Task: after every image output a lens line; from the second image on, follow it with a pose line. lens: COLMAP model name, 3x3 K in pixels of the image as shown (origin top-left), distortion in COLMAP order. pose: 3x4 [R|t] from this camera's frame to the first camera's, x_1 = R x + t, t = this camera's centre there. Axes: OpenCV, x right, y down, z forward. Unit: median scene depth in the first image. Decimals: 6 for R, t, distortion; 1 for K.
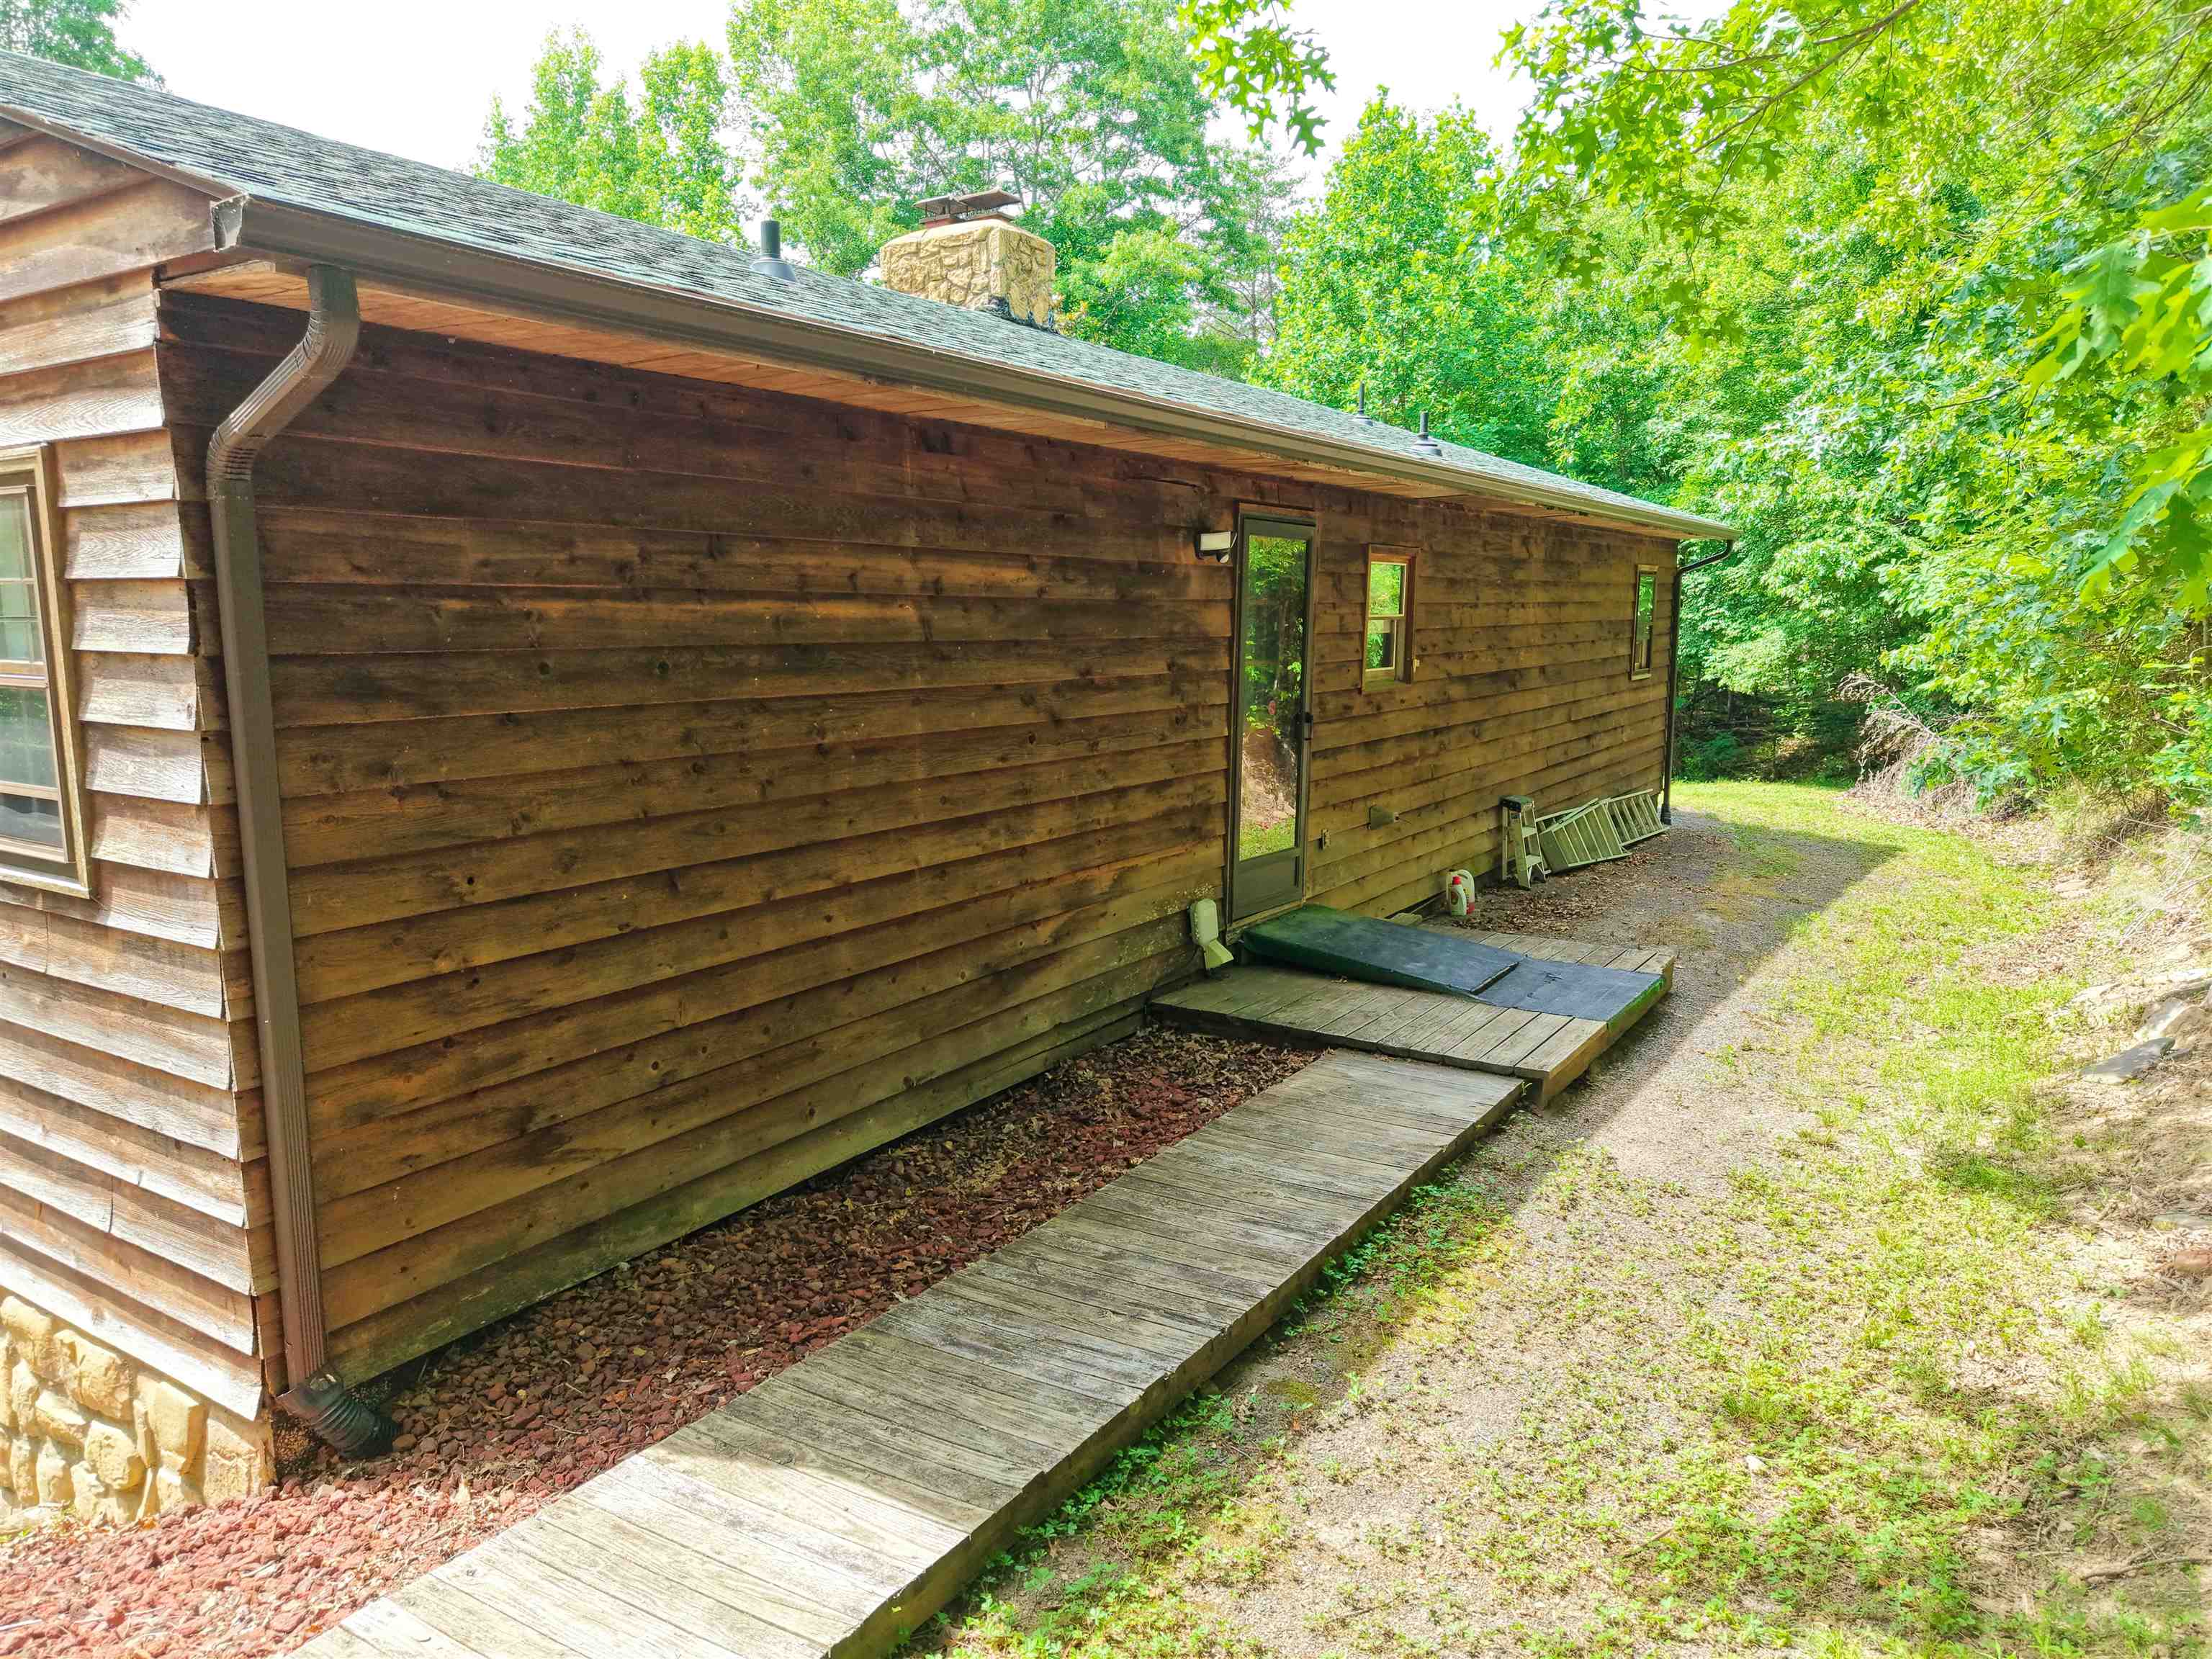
lens RADIAL K [[1478.0, 0, 1106.0], [0, 1478.0, 829.5], [0, 0, 1]] dist [0.064716, -0.090499]
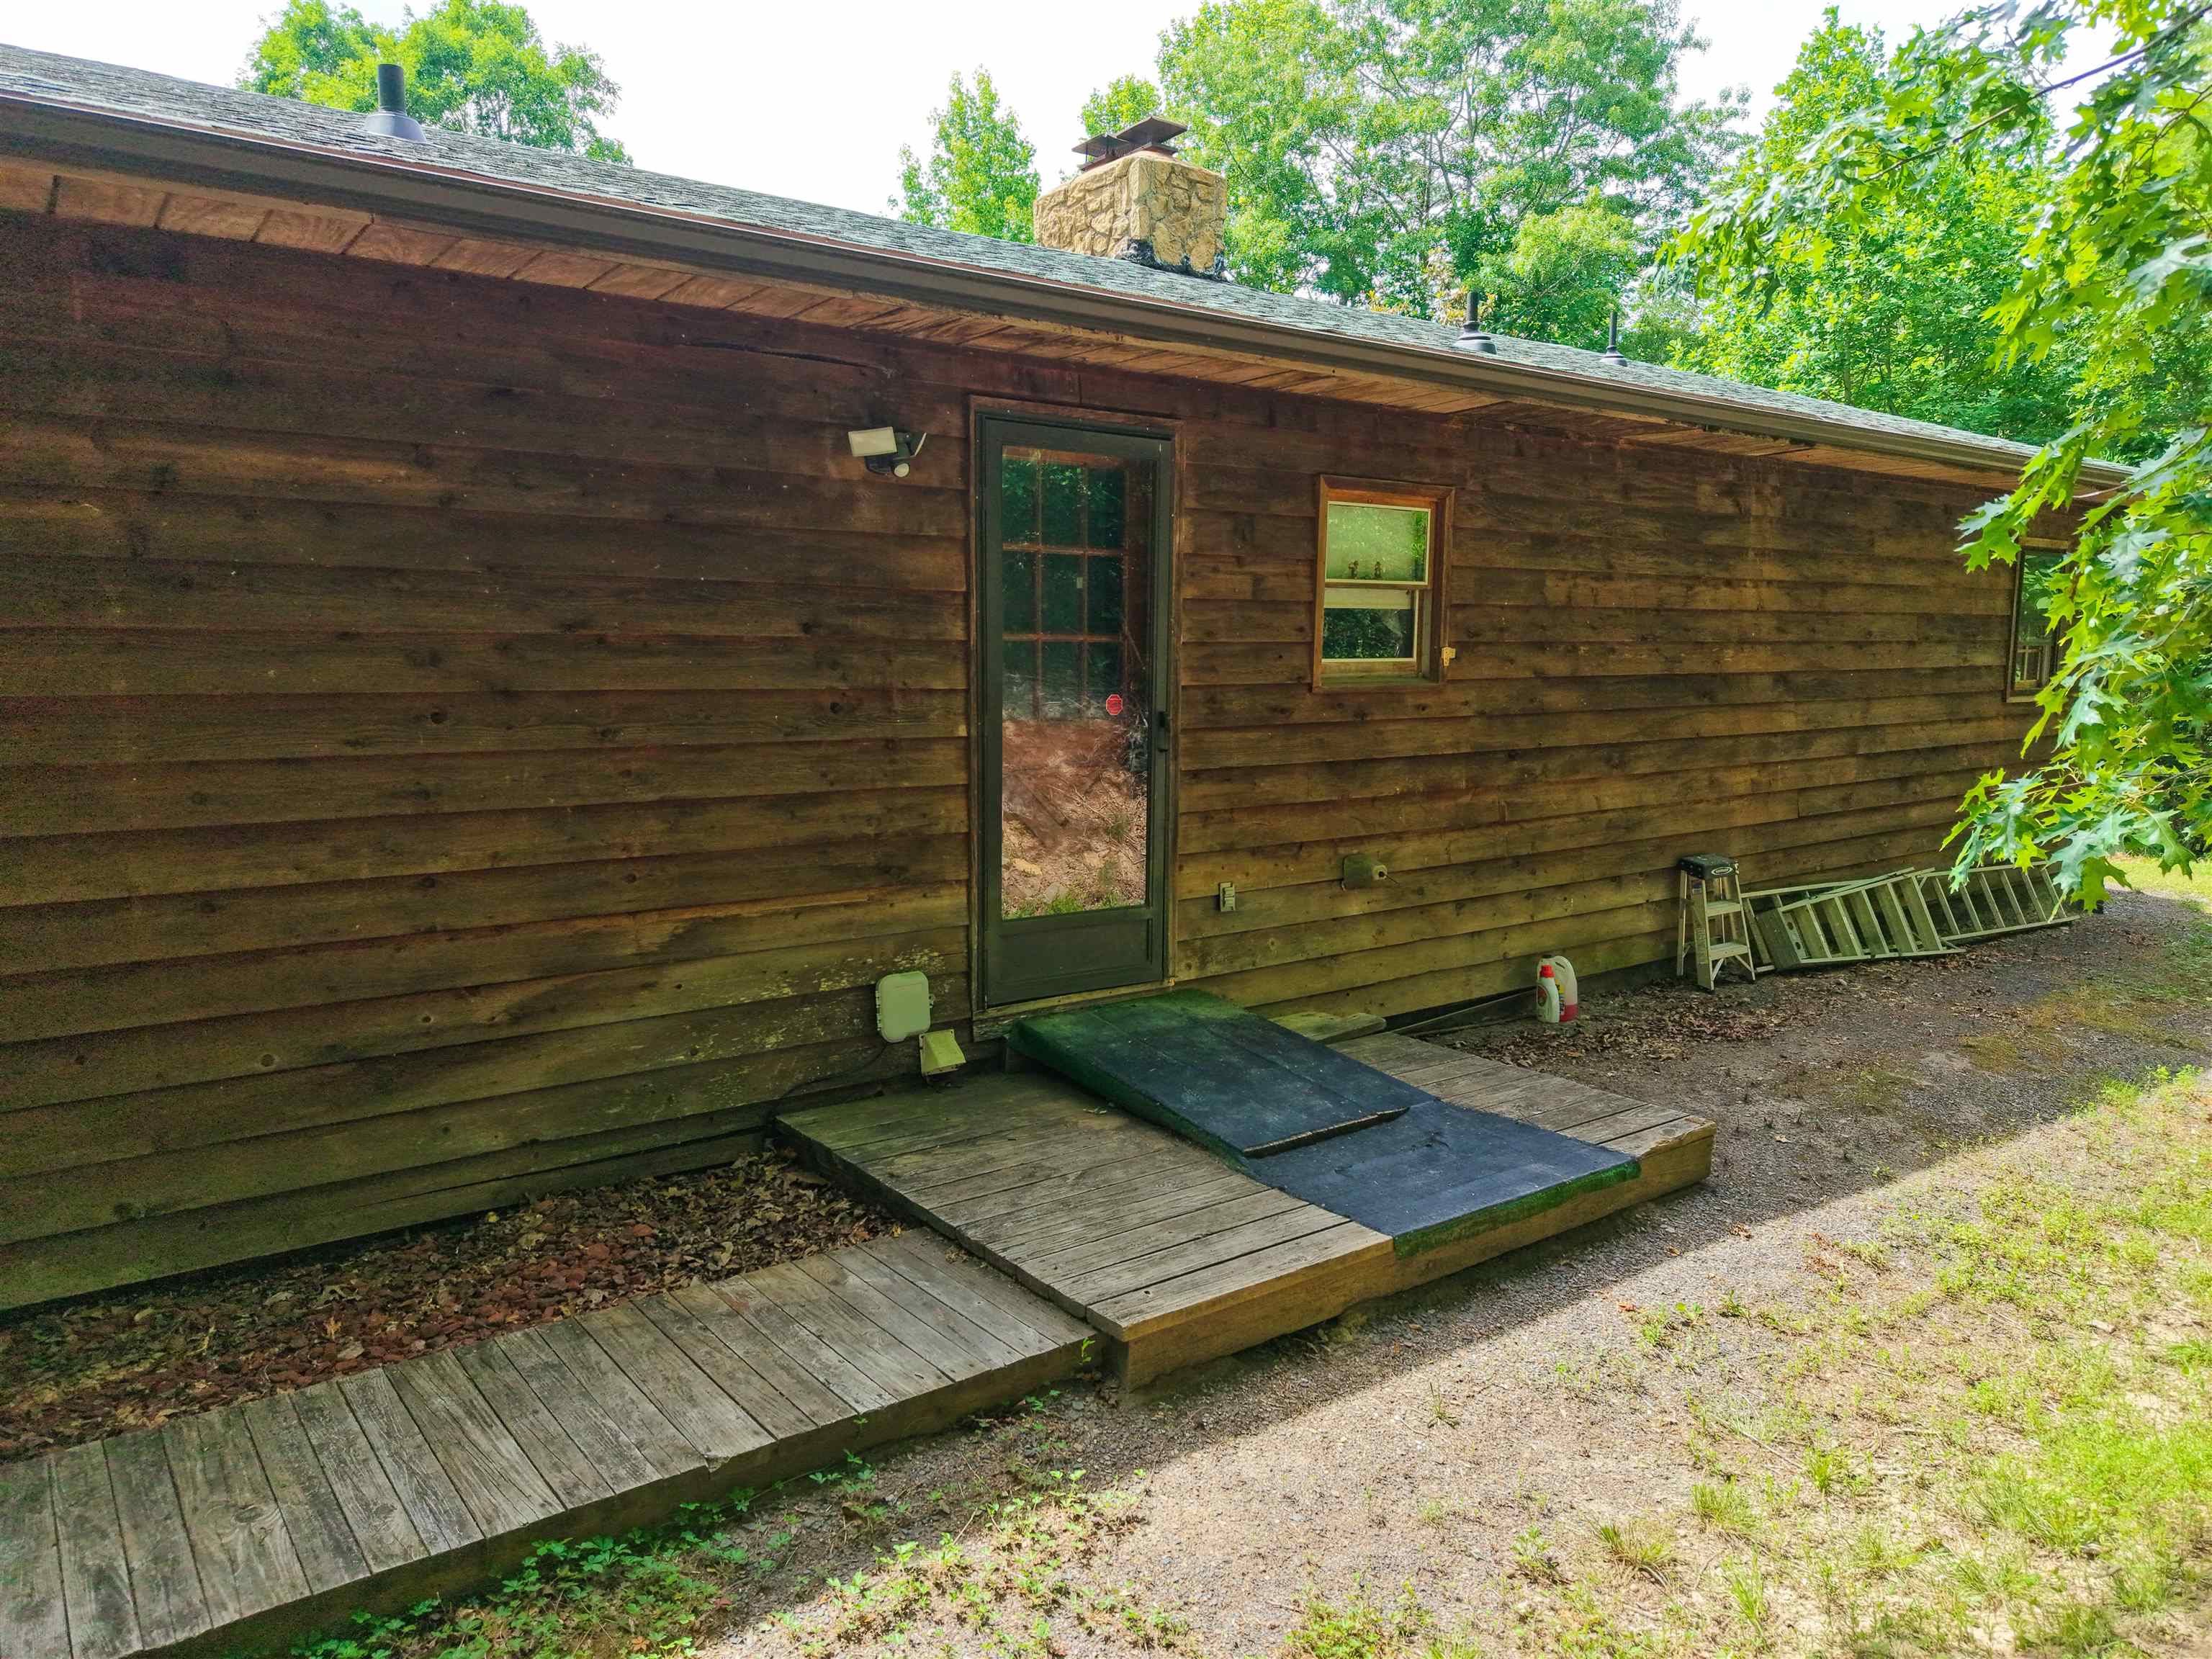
lens RADIAL K [[1478.0, 0, 1106.0], [0, 1478.0, 829.5], [0, 0, 1]] dist [0.064716, -0.090499]
pose [[0.937451, 0.040403, -0.345765, 0.377841], [-0.050911, 0.998475, -0.021360, -0.008683], [0.344375, 0.037627, 0.938078, 0.373082]]
